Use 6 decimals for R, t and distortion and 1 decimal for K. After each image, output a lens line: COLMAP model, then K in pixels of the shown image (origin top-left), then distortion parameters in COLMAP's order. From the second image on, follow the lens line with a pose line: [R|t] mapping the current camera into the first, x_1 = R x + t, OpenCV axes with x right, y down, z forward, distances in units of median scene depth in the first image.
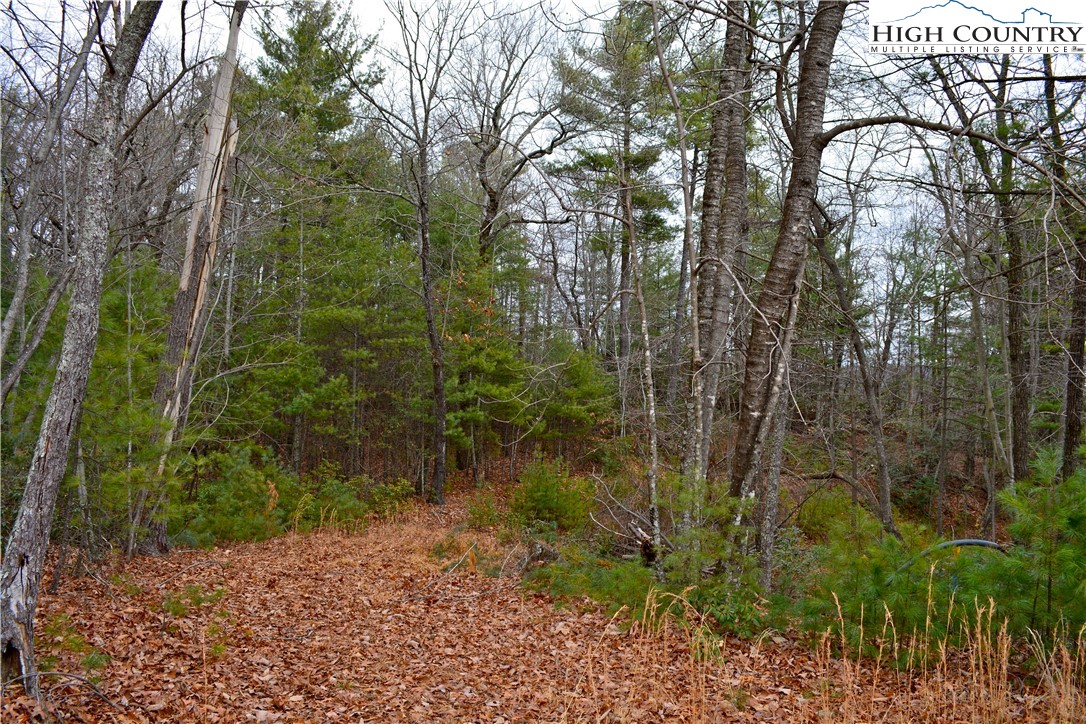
lens RADIAL K [[856.1, 0, 542.9], [0, 856.1, 362.9], [0, 0, 1]] dist [-0.081484, 0.002874]
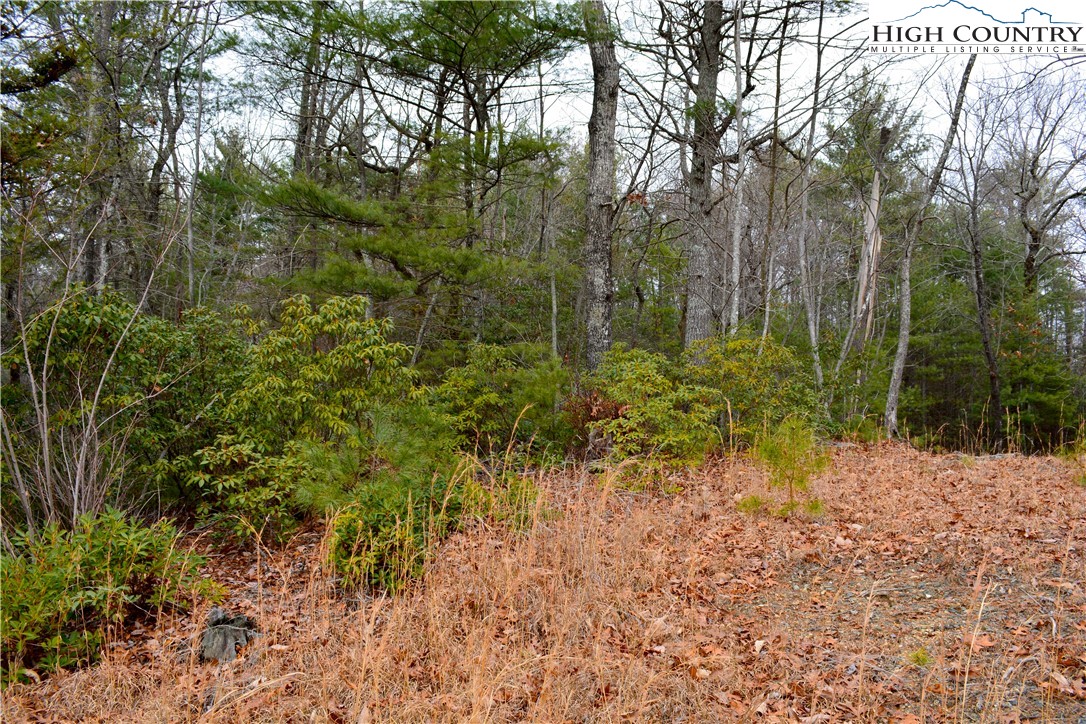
lens RADIAL K [[856.1, 0, 540.3], [0, 856.1, 365.9], [0, 0, 1]] dist [-0.081484, 0.002874]
pose [[0.826529, -0.033850, -0.561875, 0.015303], [0.013415, 0.999091, -0.040456, 0.023015], [0.562734, 0.025900, 0.826232, -0.335822]]
